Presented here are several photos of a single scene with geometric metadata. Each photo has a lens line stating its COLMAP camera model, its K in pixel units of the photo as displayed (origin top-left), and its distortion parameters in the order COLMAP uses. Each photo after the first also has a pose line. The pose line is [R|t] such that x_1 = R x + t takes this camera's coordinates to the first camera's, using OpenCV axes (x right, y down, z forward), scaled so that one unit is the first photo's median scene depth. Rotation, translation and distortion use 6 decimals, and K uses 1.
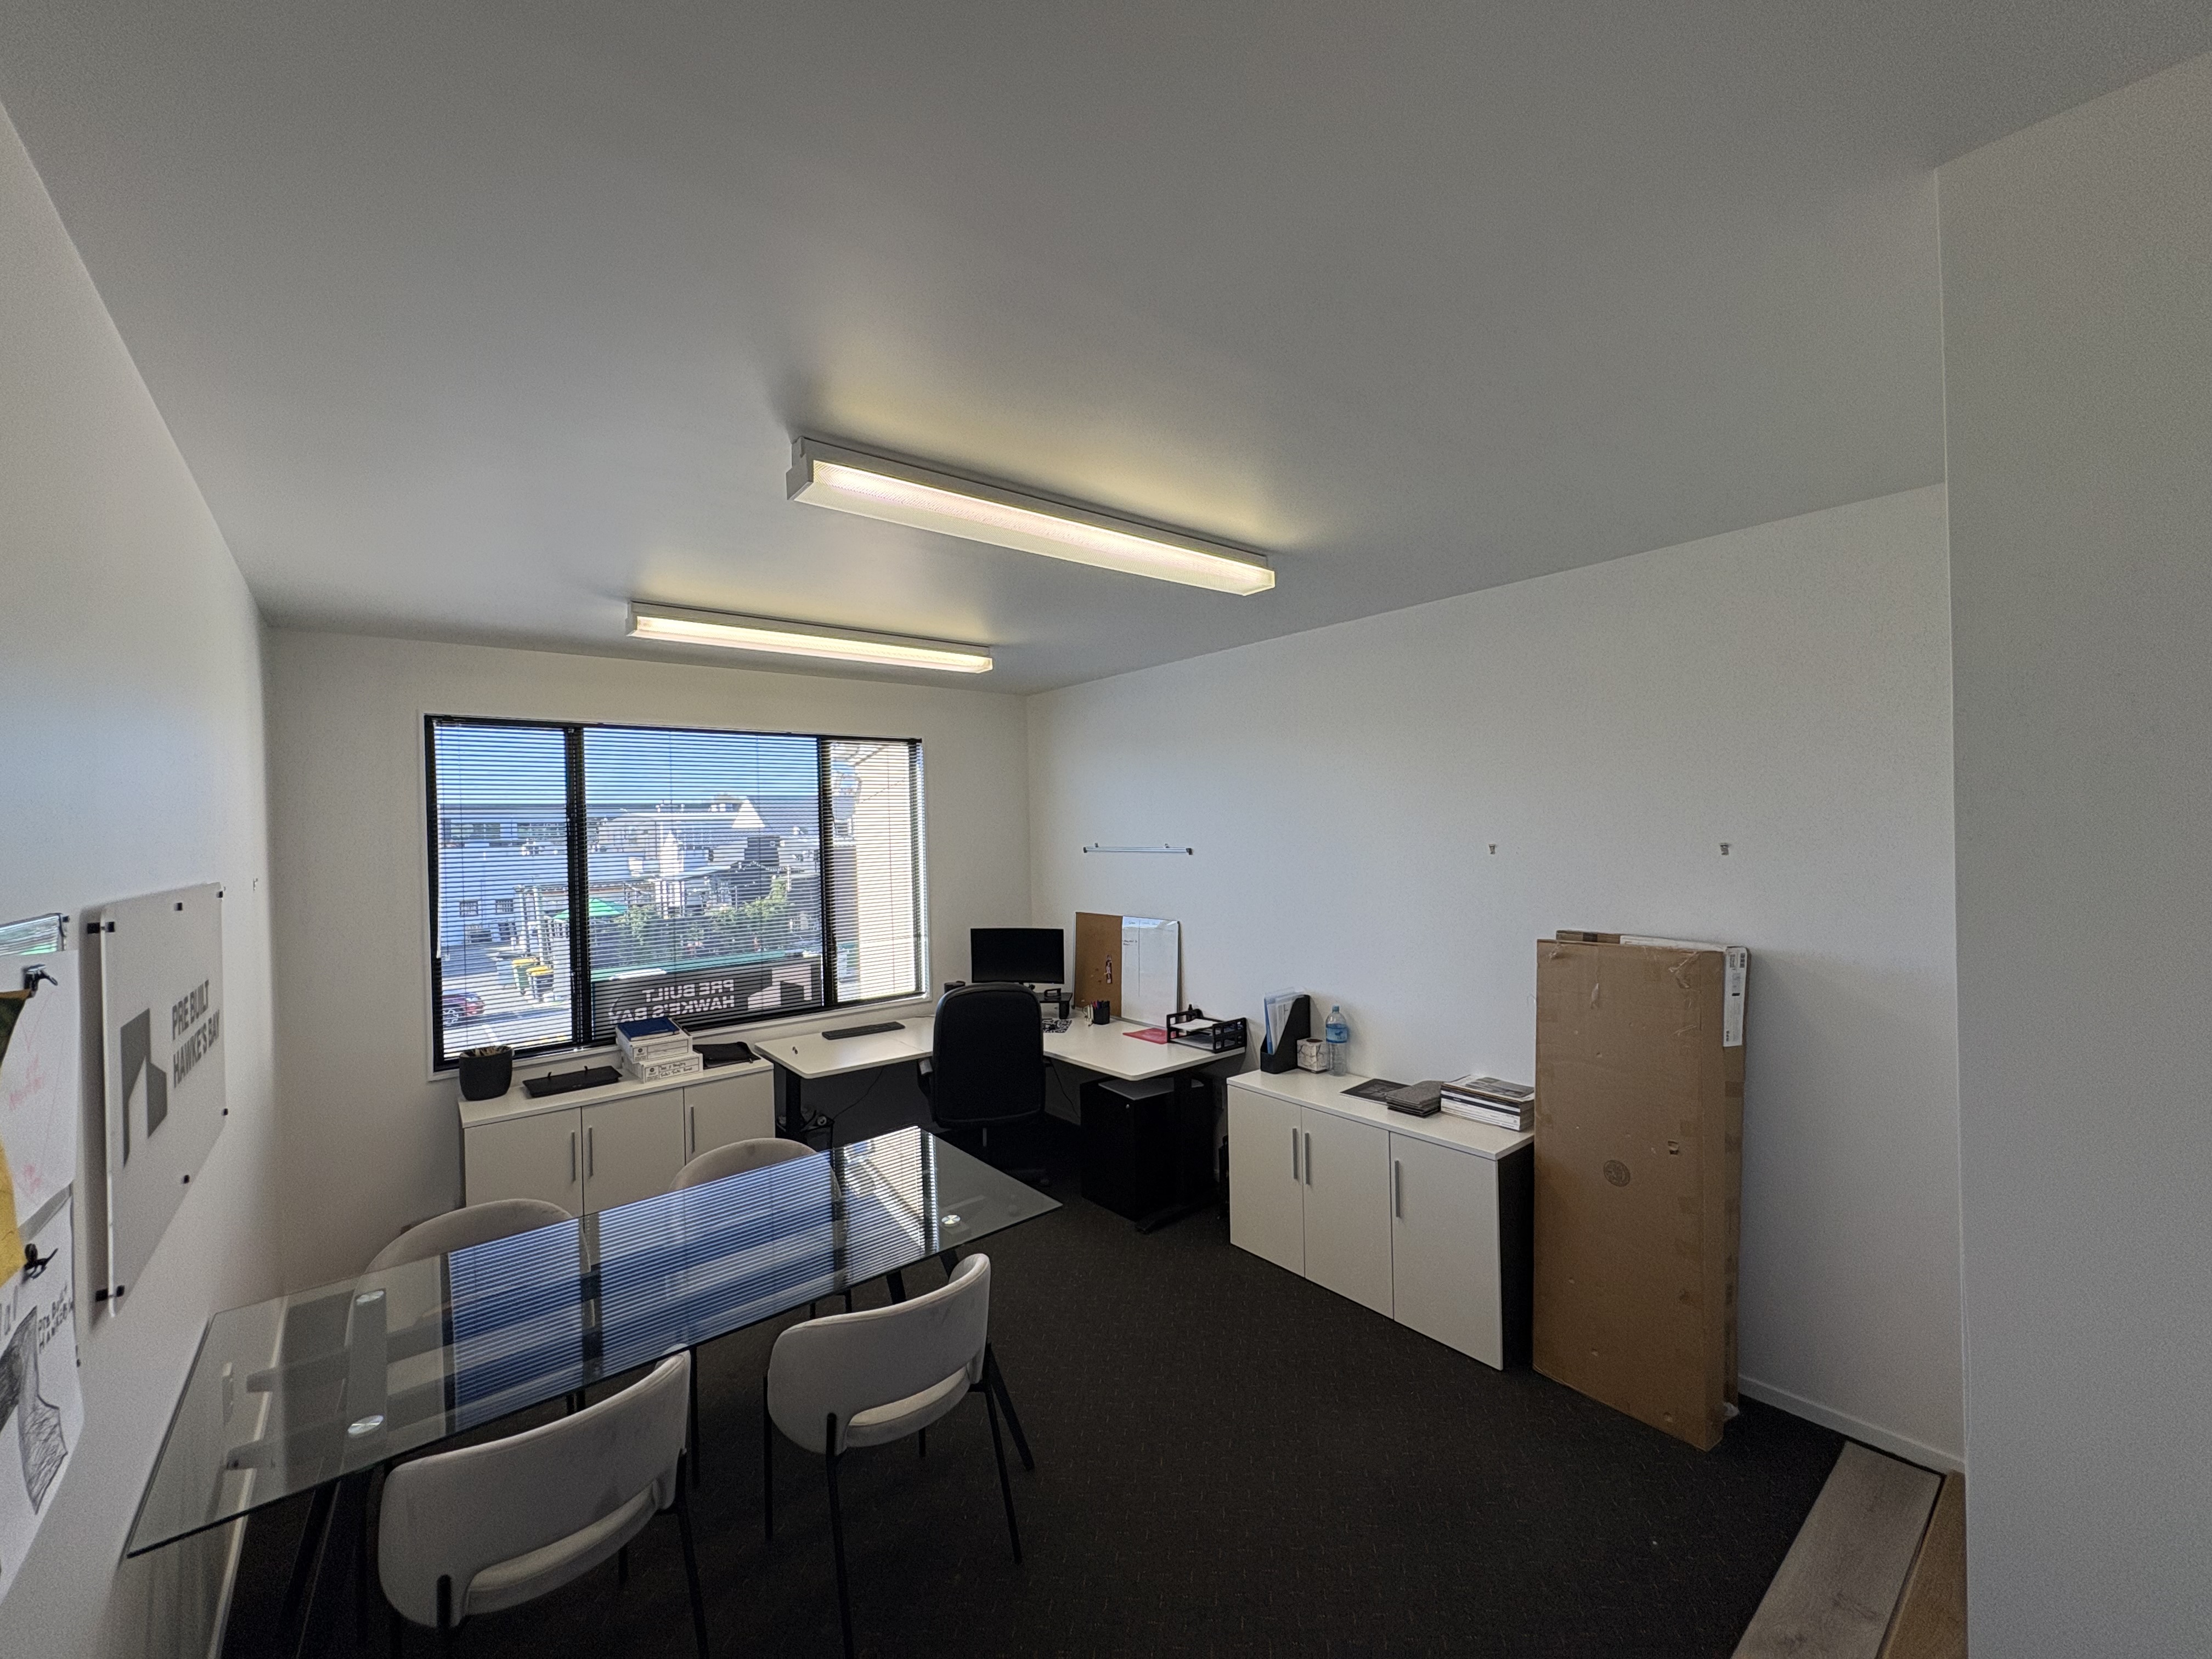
lens RADIAL K [[874.8, 0, 1093.4], [0, 874.8, 830.7], [0, 0, 1]] dist [-0.003521, 0.000339]
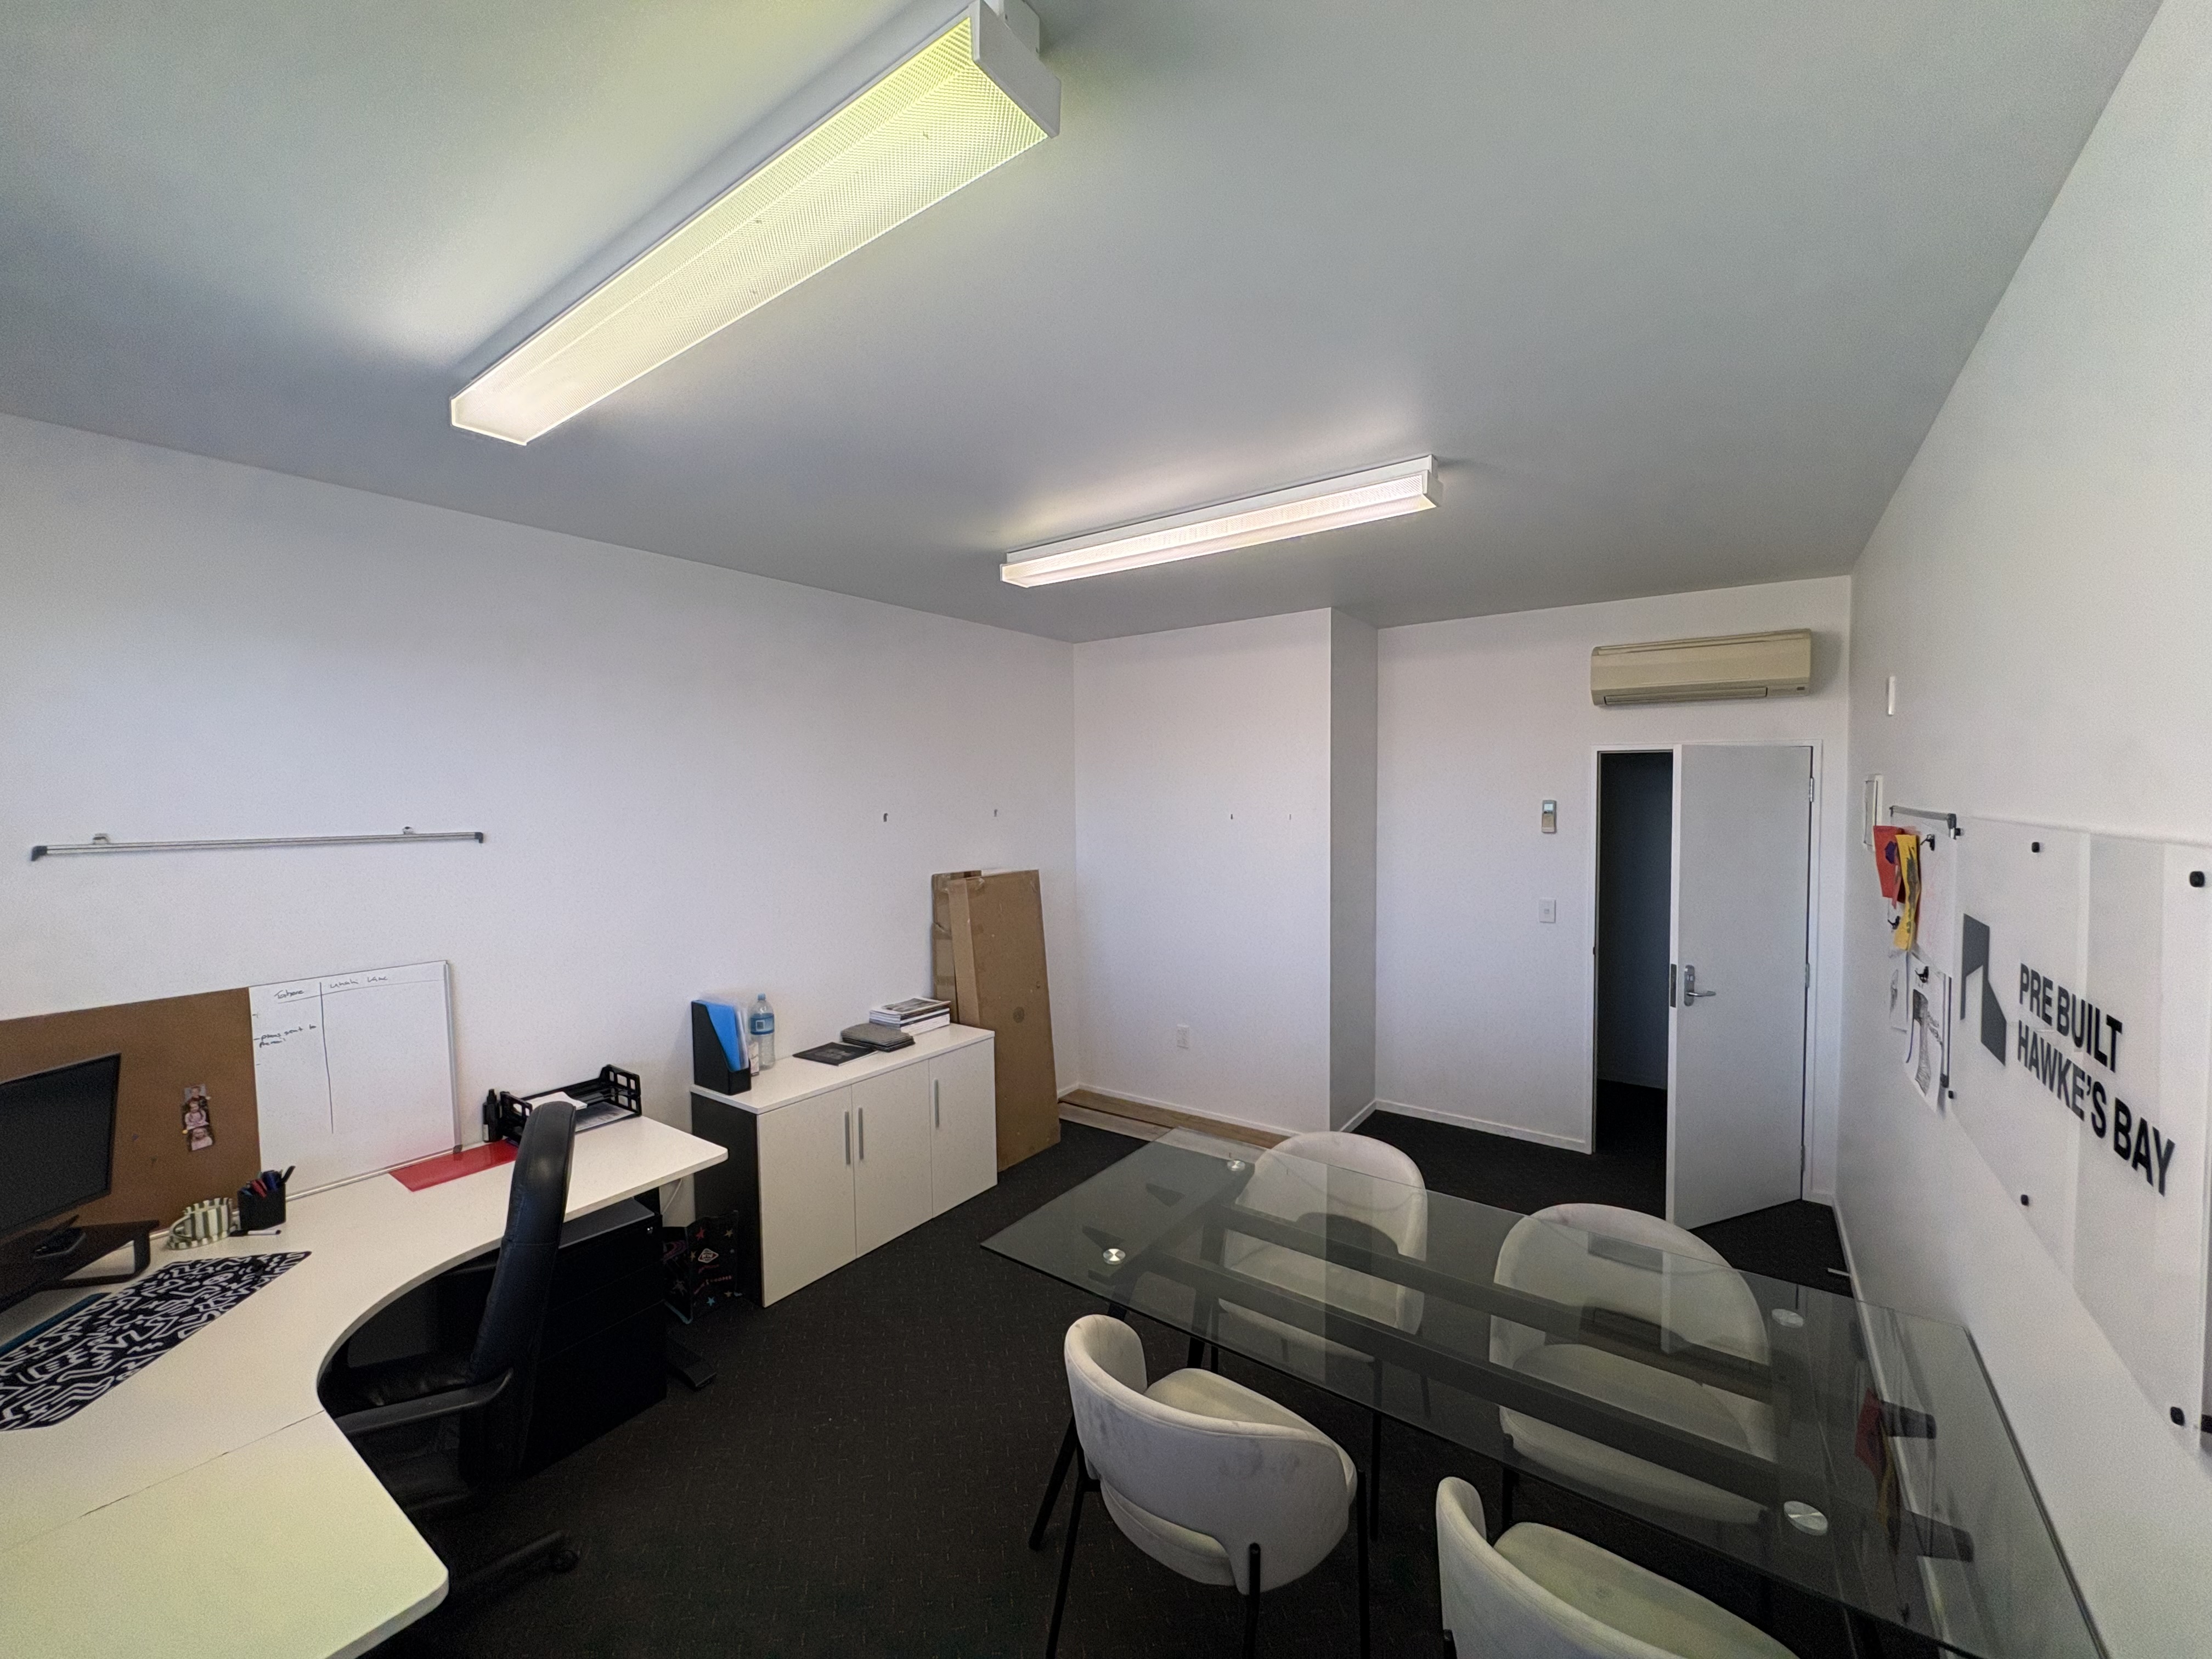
lens RADIAL K [[874.8, 0, 1115.2], [0, 874.8, 835.0], [0, 0, 1]] dist [-0.003521, 0.000339]
pose [[-0.268416, -0.019143, 0.963113, -0.547968], [0.019027, 0.999502, 0.025169, 0.014276], [-0.963115, 0.025081, -0.267918, 0.693074]]
